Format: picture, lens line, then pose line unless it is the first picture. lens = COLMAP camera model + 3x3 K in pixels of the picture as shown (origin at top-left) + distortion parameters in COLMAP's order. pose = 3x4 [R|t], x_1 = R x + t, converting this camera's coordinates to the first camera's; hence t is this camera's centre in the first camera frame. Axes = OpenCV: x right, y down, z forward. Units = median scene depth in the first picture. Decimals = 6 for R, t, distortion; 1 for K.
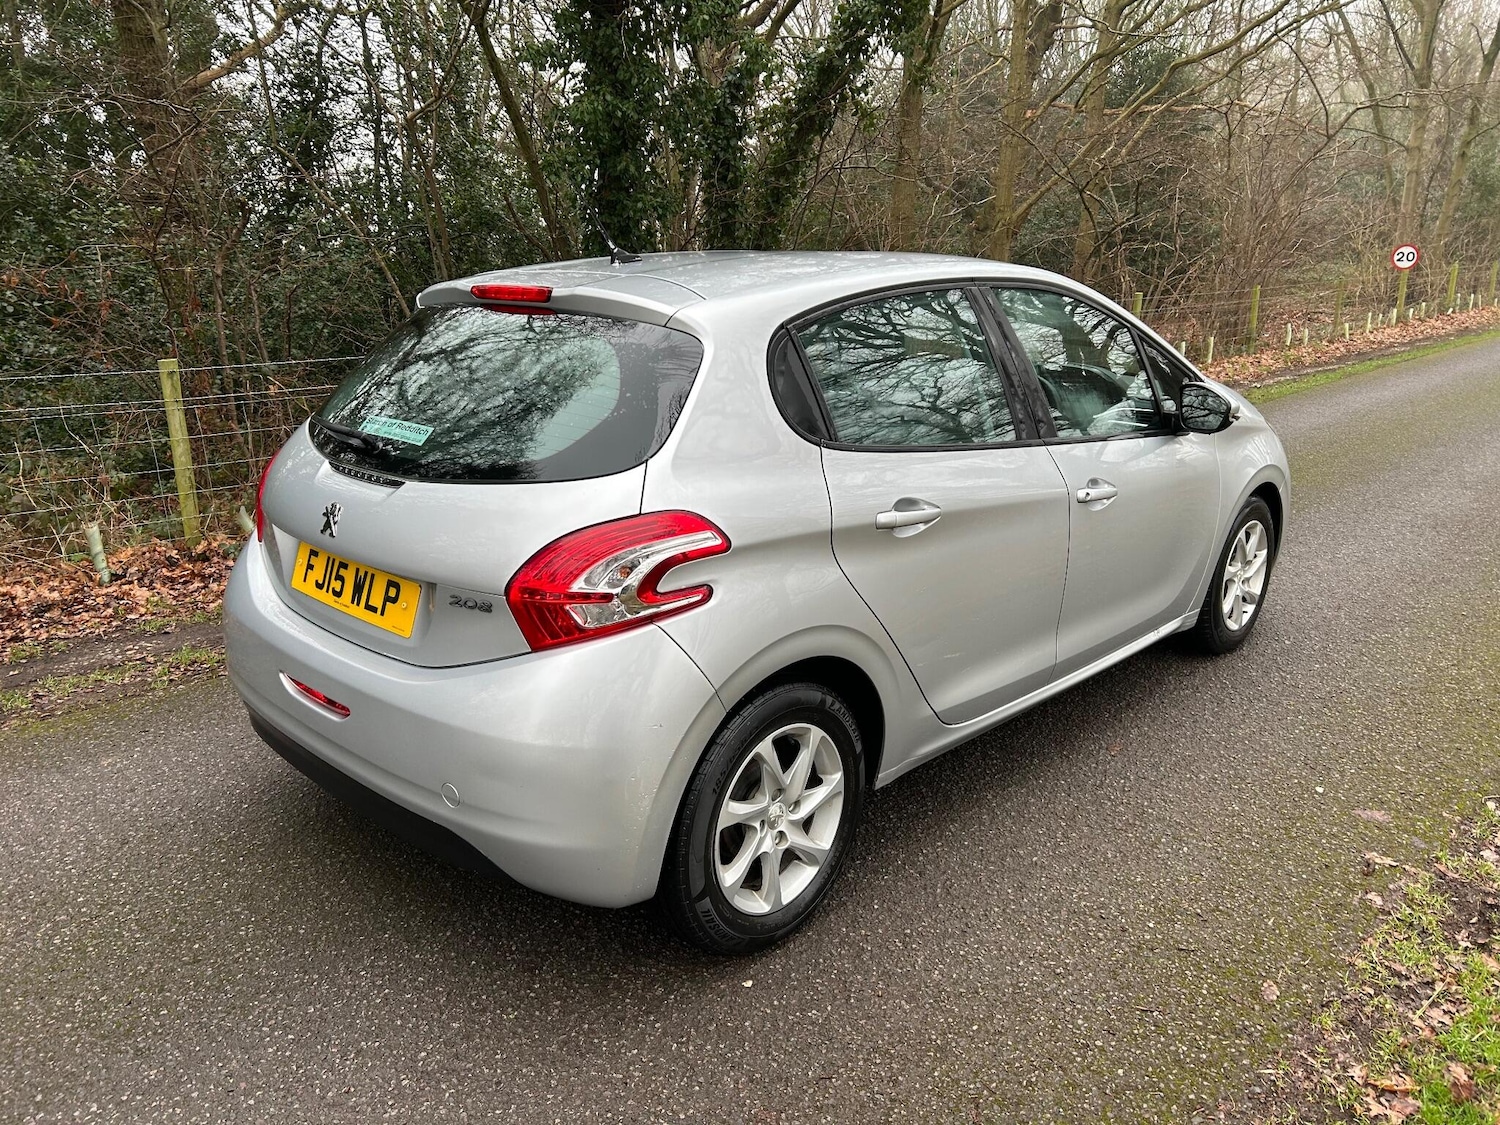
lens RADIAL K [[1137.1, 0, 734.2], [0, 1137.1, 562.4], [0, 0, 1]] dist [0.056385, -0.067978]
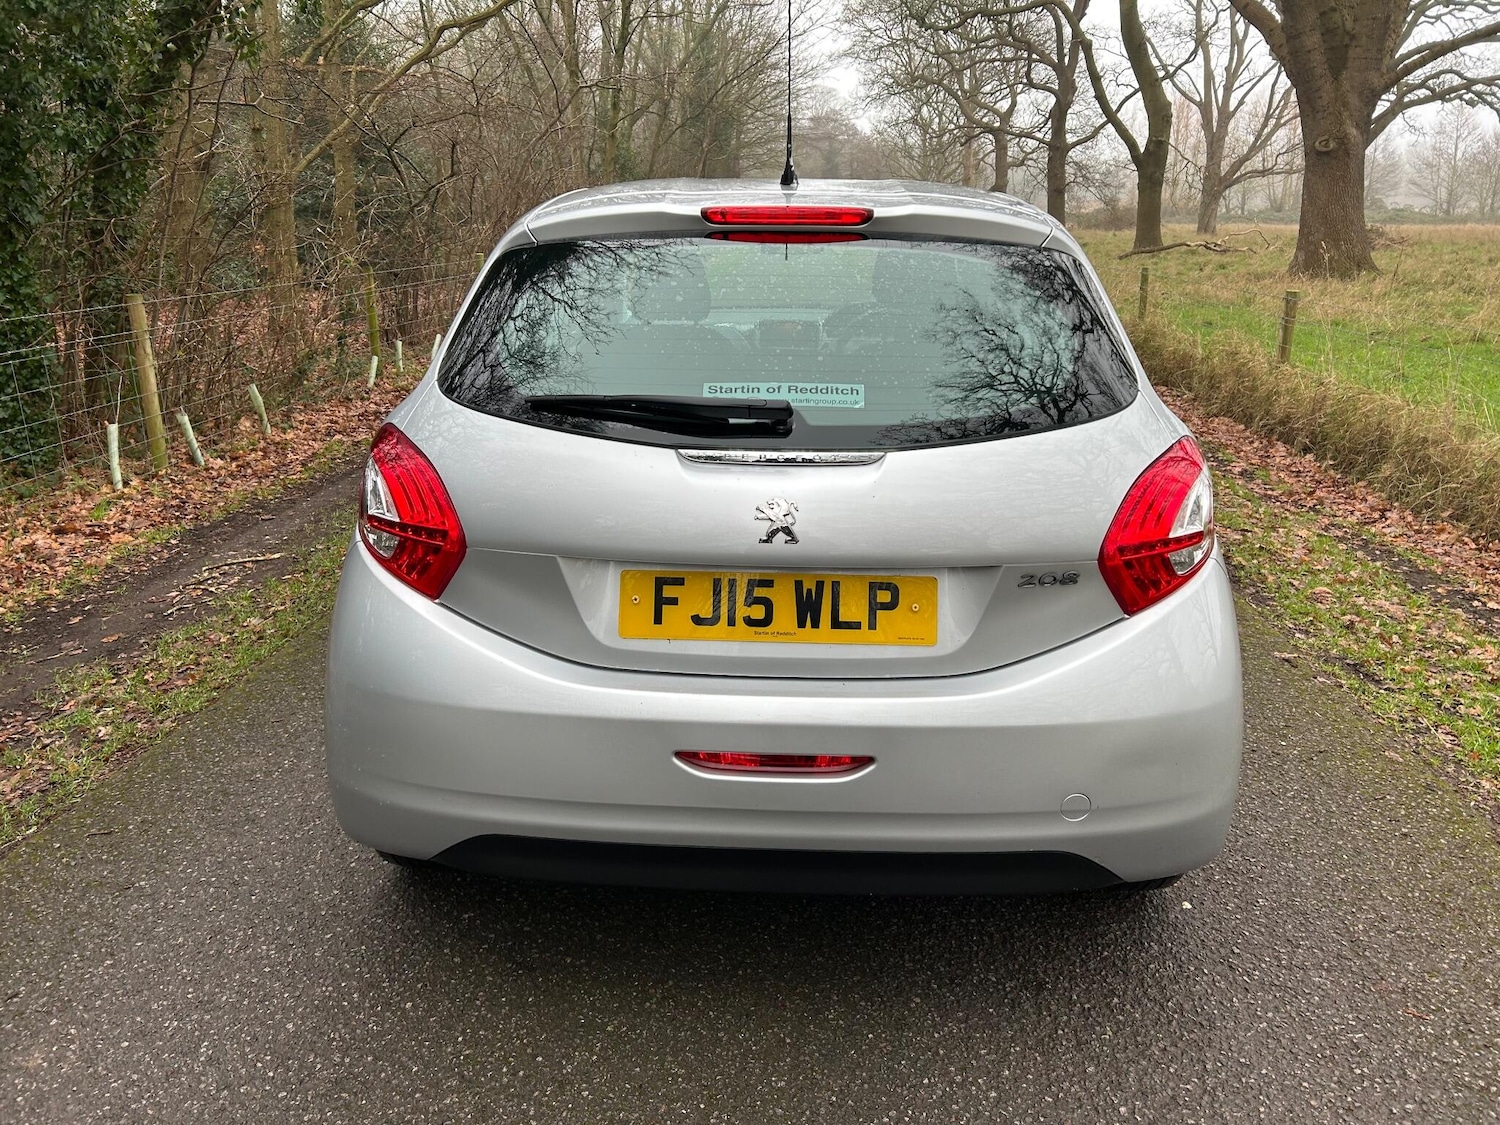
lens RADIAL K [[1135.4, 0, 746.1], [0, 1135.4, 562.5], [0, 0, 1]] dist [0.058031, -0.069062]
pose [[0.743369, -0.188015, 0.641913, -0.810445], [0.171047, 0.981207, 0.089312, -0.077125], [-0.646642, 0.043406, 0.761558, 0.439270]]
